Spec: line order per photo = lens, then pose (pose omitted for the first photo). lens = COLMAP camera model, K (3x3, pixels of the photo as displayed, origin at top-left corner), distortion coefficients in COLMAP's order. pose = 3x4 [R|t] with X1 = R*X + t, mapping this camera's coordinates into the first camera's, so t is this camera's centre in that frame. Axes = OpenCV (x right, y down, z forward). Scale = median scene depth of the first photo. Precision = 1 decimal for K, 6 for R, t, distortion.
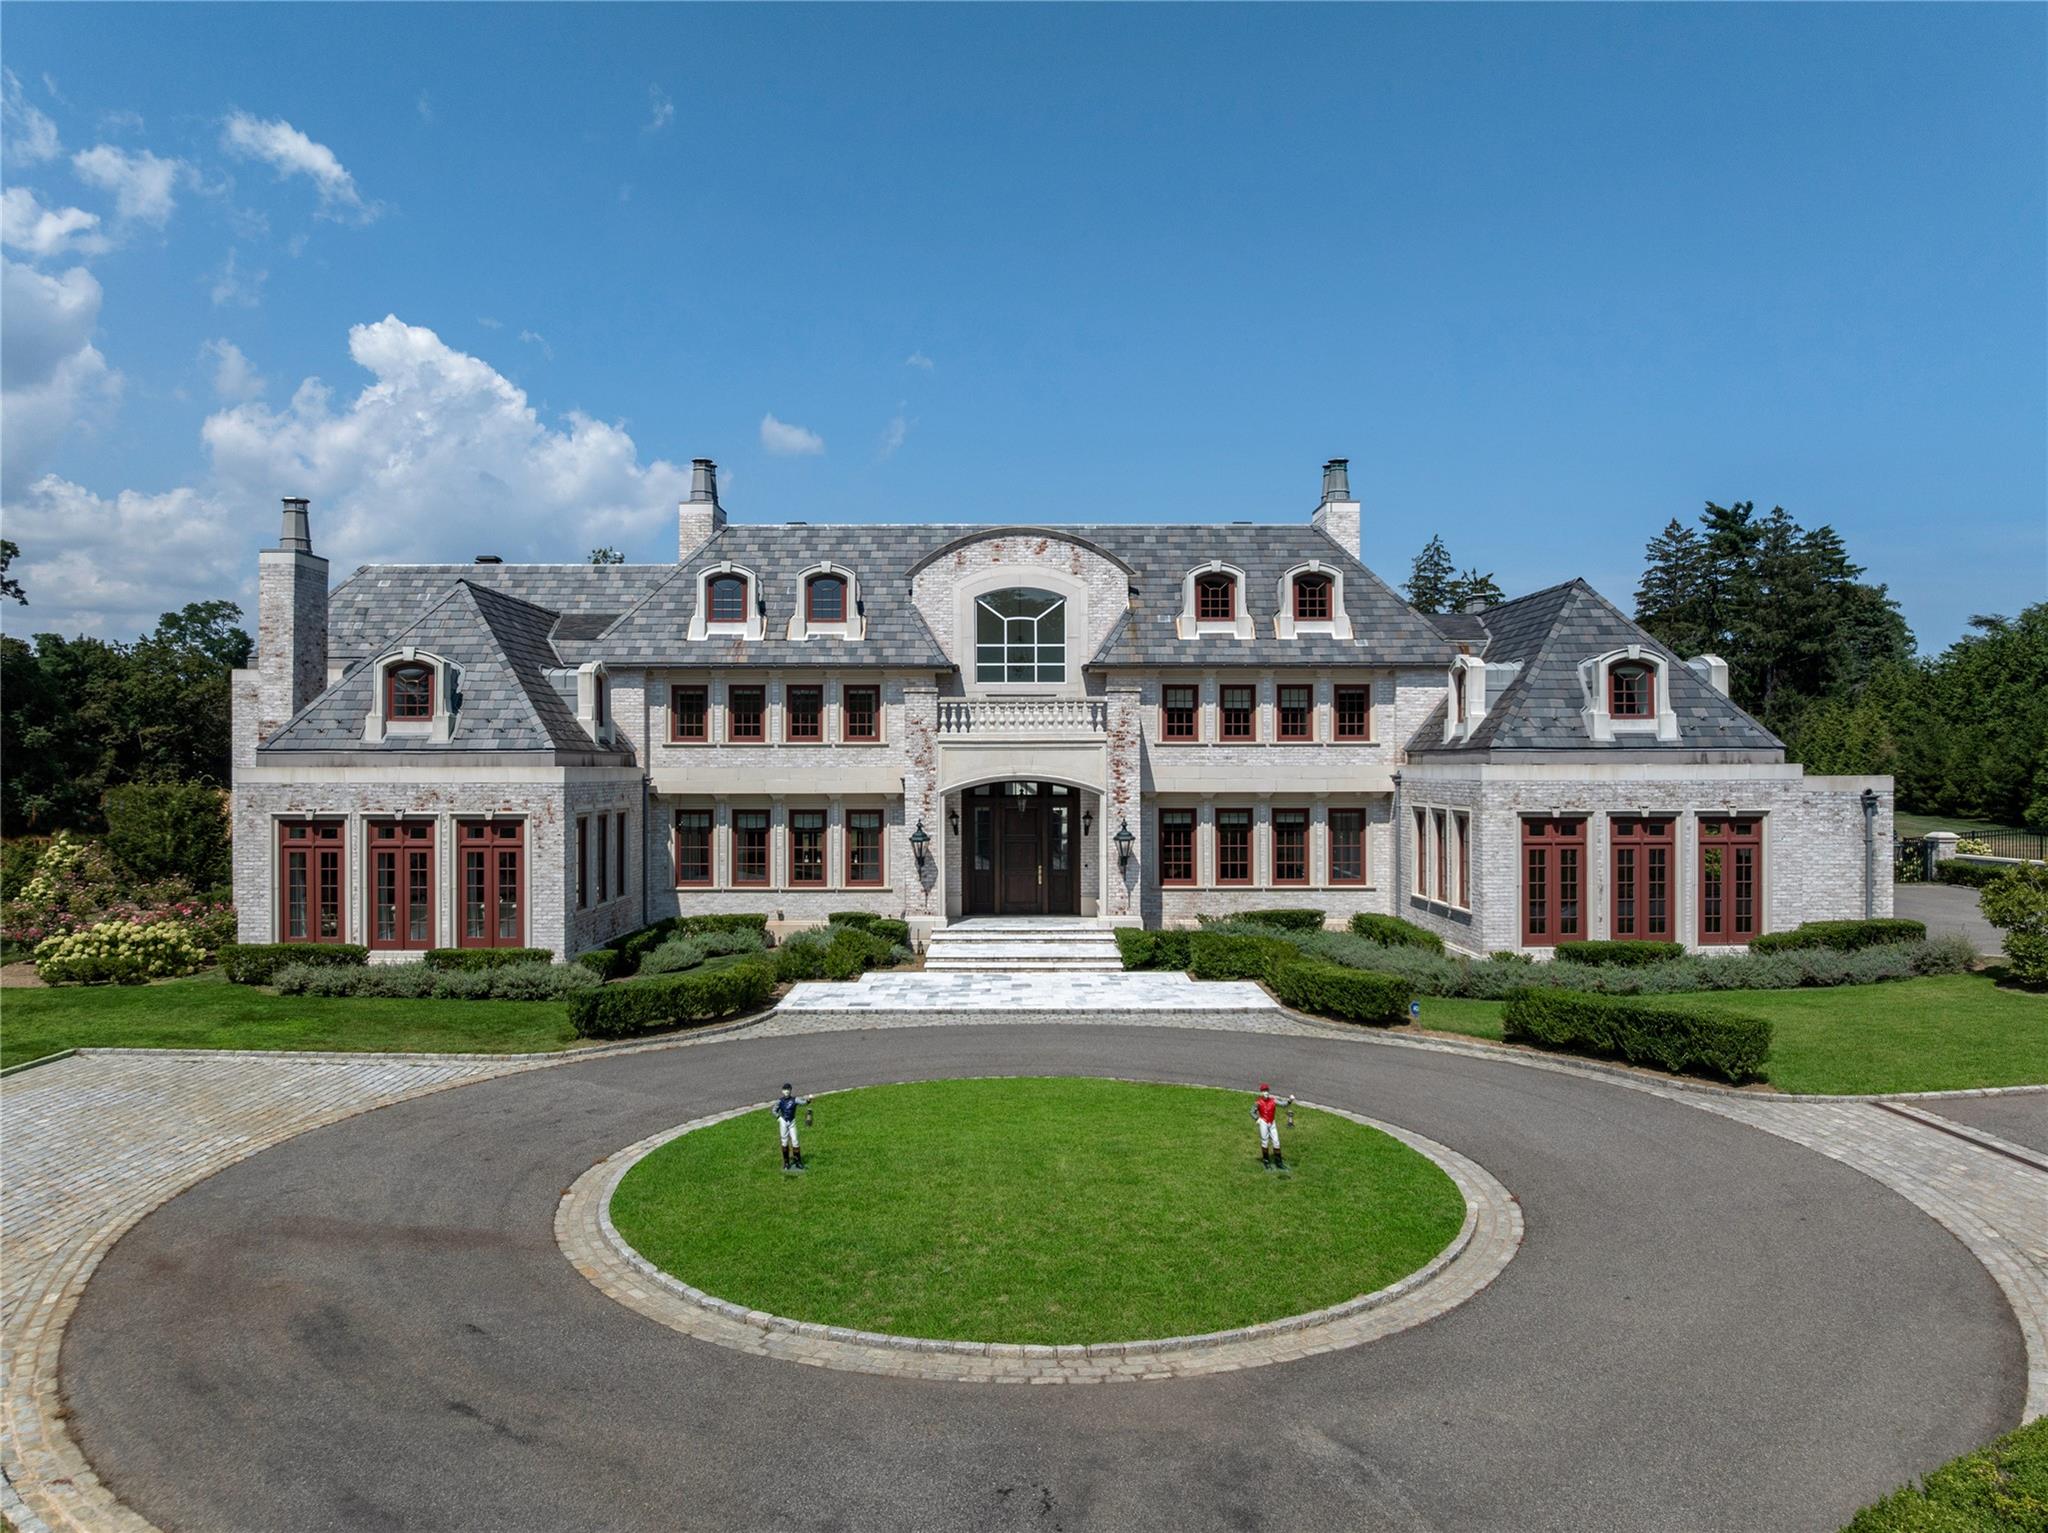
lens RADIAL K [[1431.6, 0, 1024.0], [0, 1431.6, 766.5], [0, 0, 1]] dist [-0.035838, 0.000937]
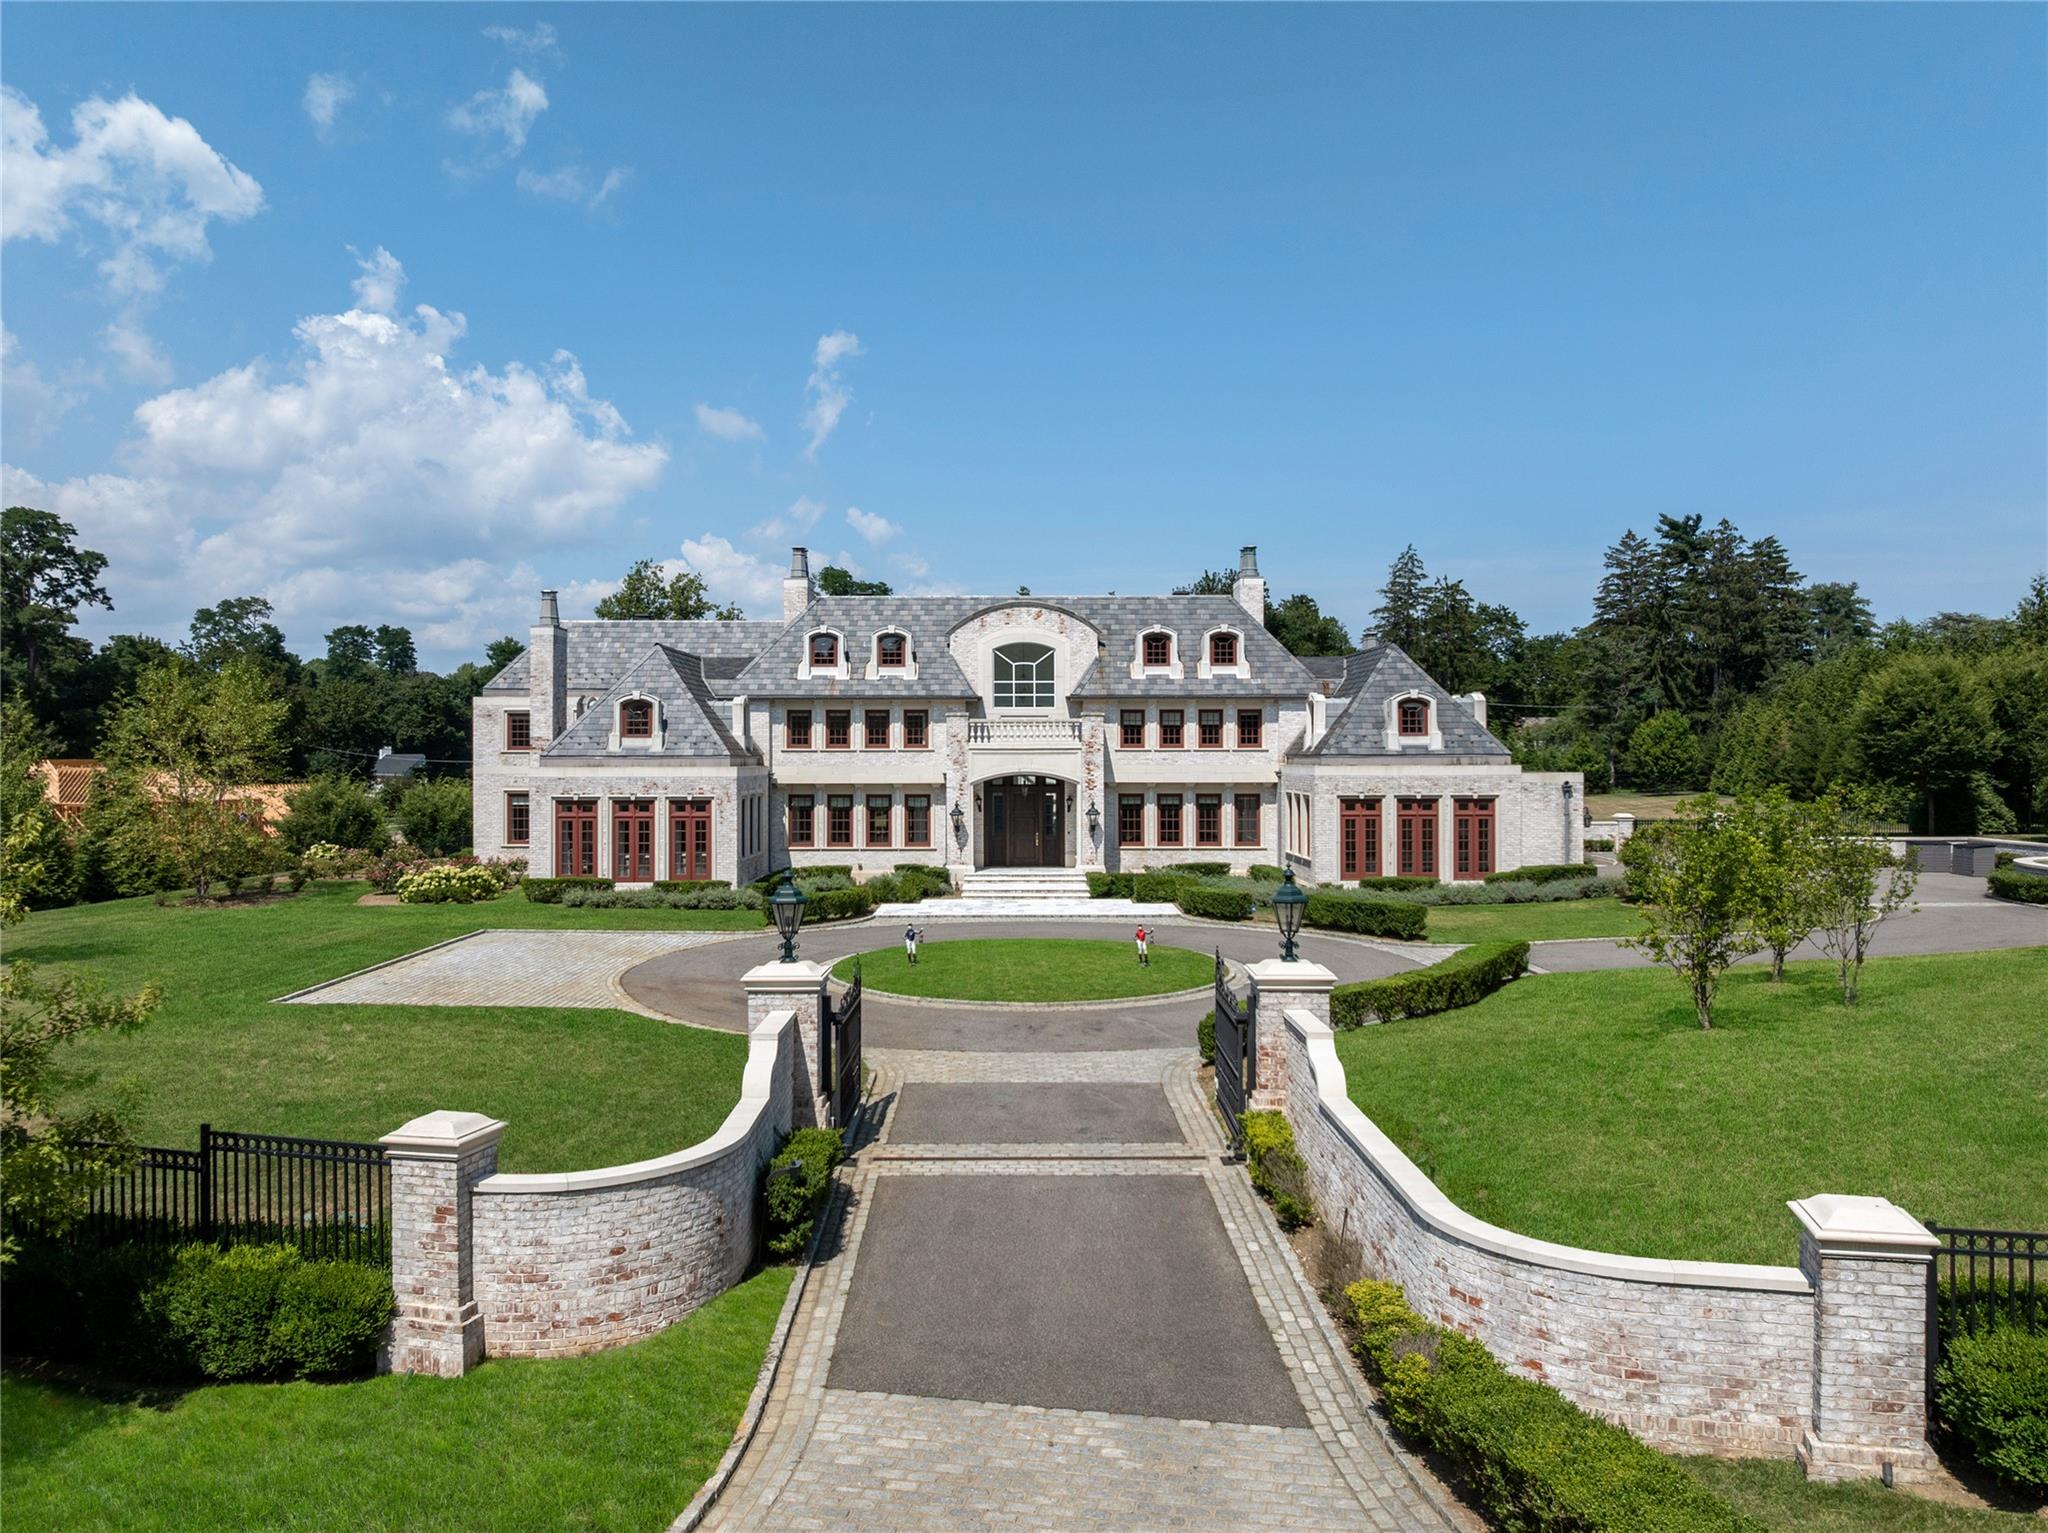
lens RADIAL K [[1451.4, 0, 1021.9], [0, 1451.4, 791.6], [0, 0, 1]] dist [-0.030875, 0.001685]
pose [[0.999986, 0.000285, -0.005283, 0.003471], [-0.000154, 0.999691, 0.024849, -0.009978], [0.005289, -0.024848, 0.999677, -0.499337]]
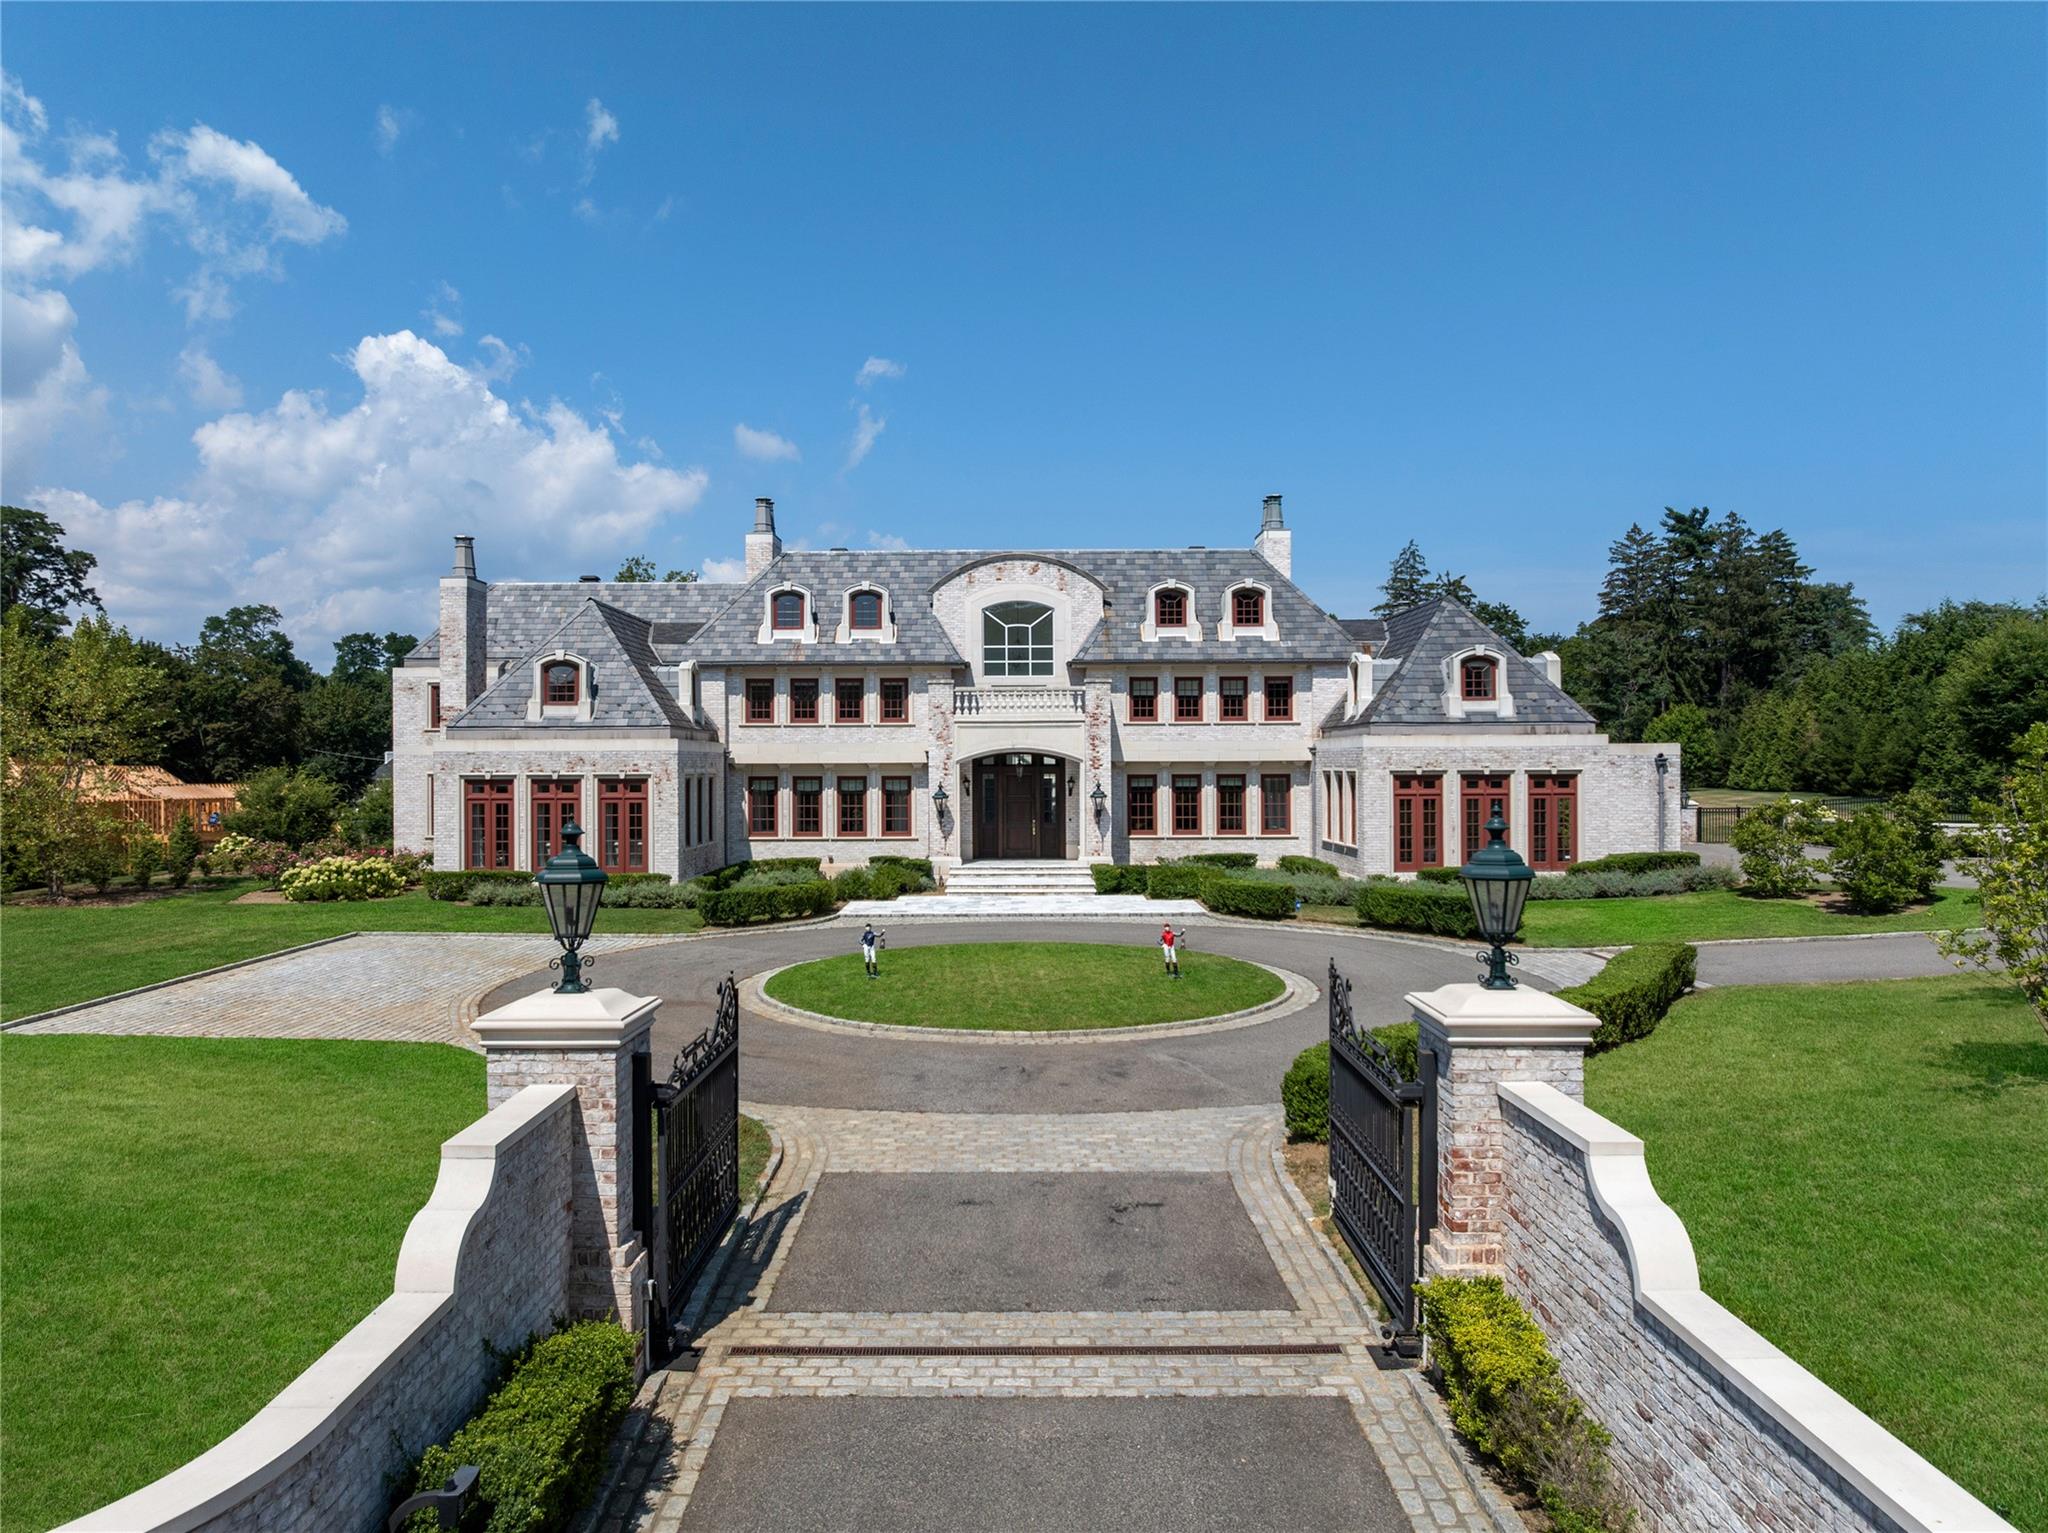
lens RADIAL K [[1402.8, 0, 1010.1], [0, 1402.8, 784.9], [0, 0, 1]] dist [-0.030310, -0.004999]
pose [[0.999918, -0.002694, -0.012528, 0.005830], [0.002888, 0.999875, 0.015546, 0.019406], [0.012484, -0.015581, 0.999801, -0.255954]]
